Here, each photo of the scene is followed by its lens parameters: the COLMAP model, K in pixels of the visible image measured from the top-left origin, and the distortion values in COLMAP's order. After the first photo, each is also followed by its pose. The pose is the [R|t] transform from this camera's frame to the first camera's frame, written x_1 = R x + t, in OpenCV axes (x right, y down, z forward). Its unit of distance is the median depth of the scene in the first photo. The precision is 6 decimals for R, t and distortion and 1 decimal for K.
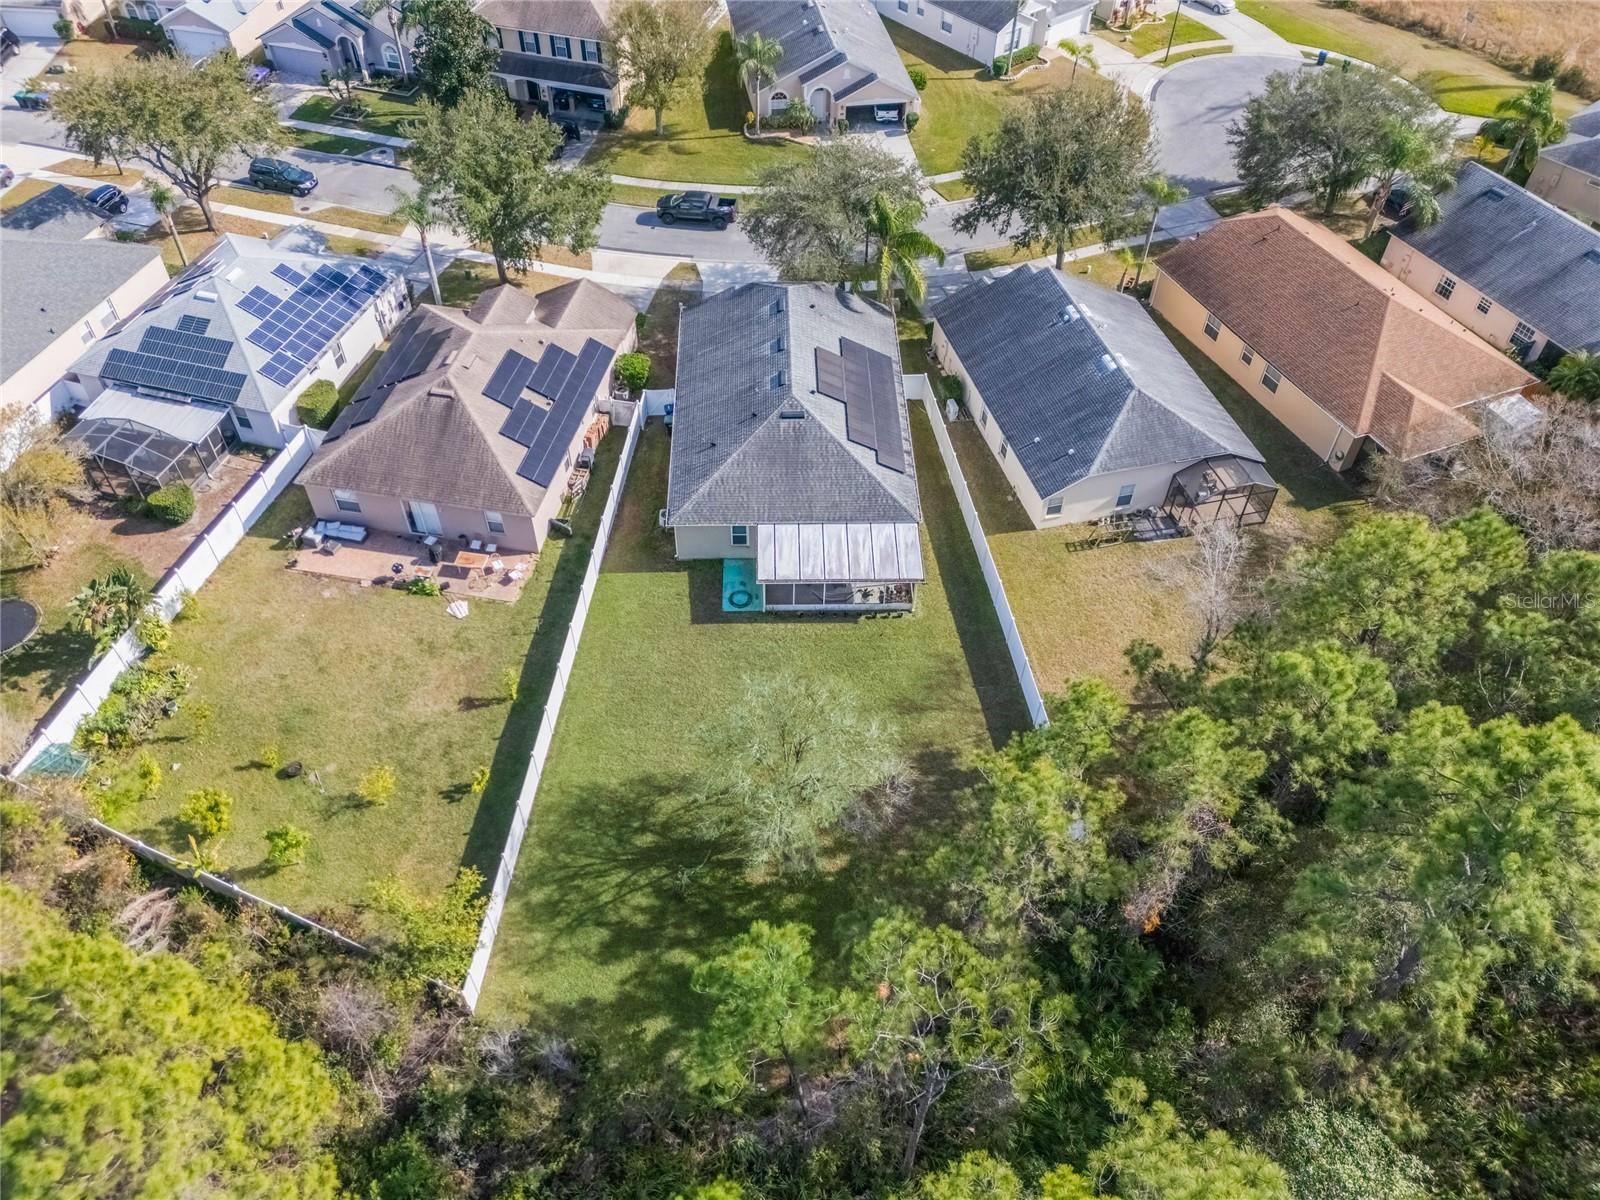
lens RADIAL K [[1182.2, 0, 794.6], [0, 1182.2, 595.7], [0, 0, 1]] dist [0.096424, -0.105484]
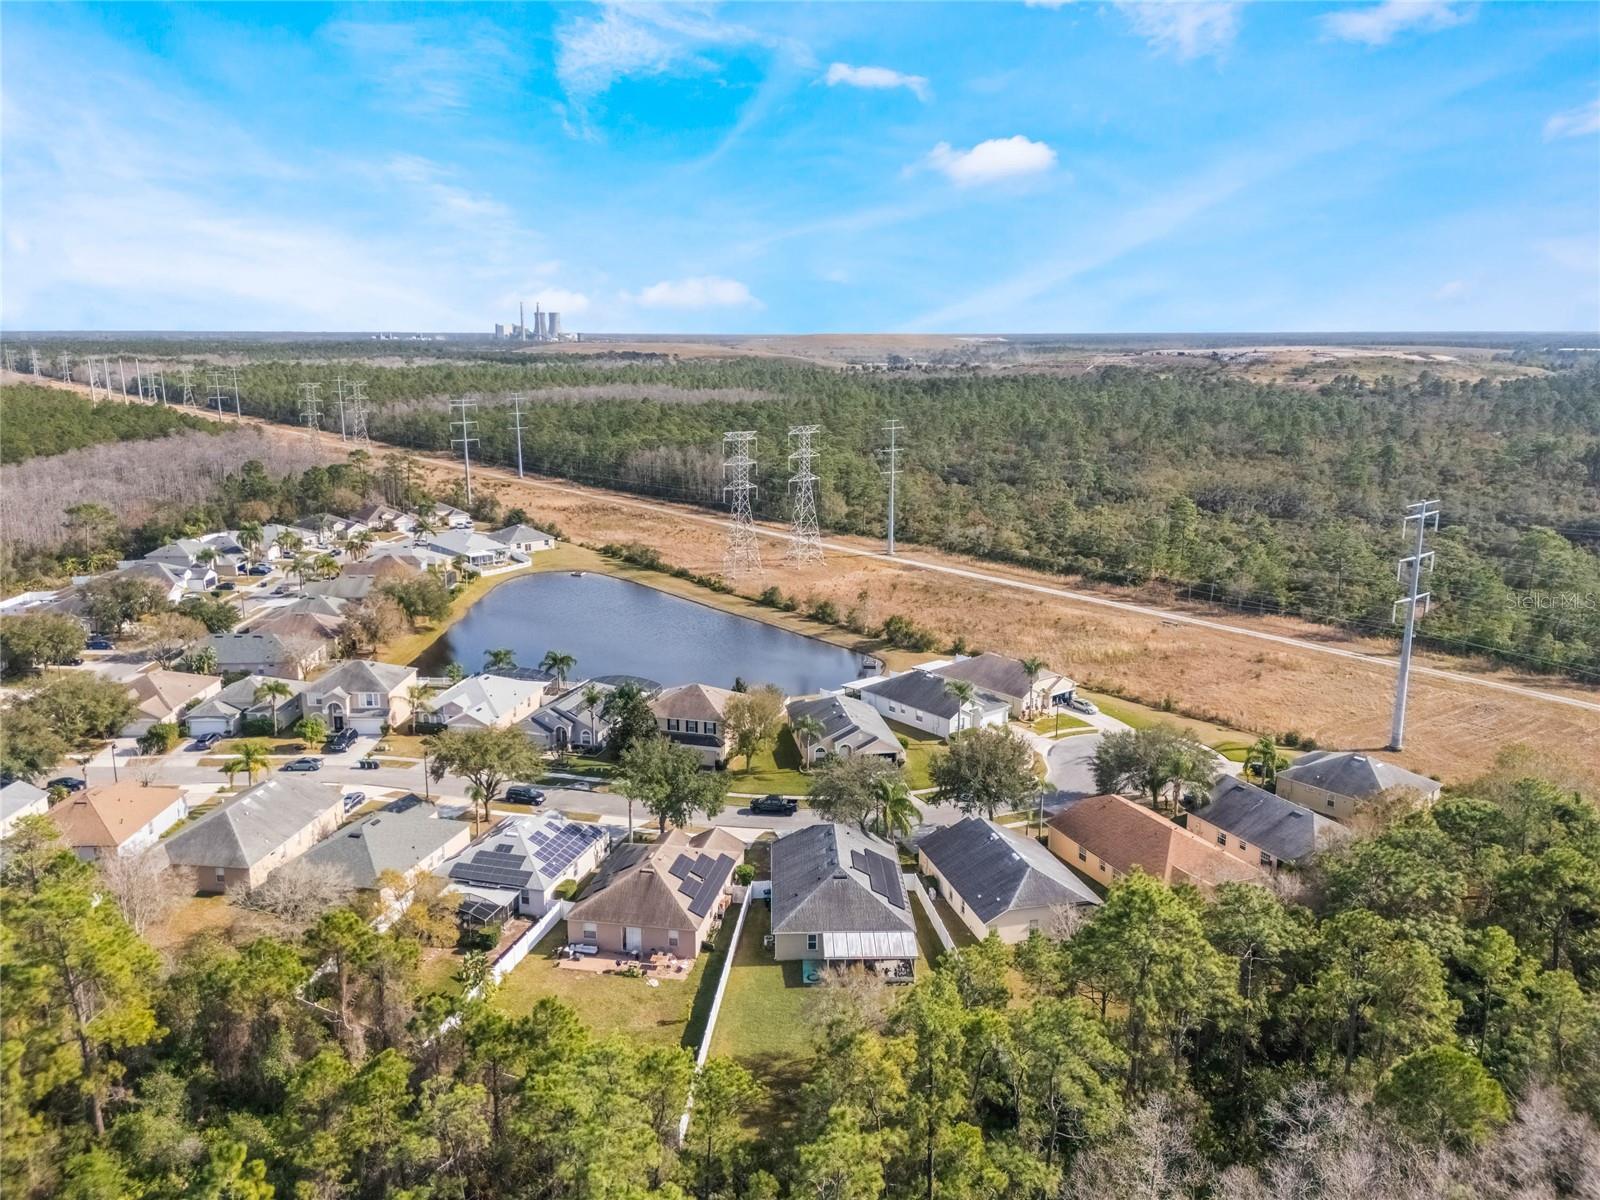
lens RADIAL K [[1183.6, 0, 794.6], [0, 1183.6, 600.1], [0, 0, 1]] dist [0.131092, -0.200136]
pose [[0.999907, -0.012267, -0.005978, -0.051972], [0.006765, 0.826061, -0.563540, 0.486015], [0.011851, 0.563447, 0.826067, -0.688797]]
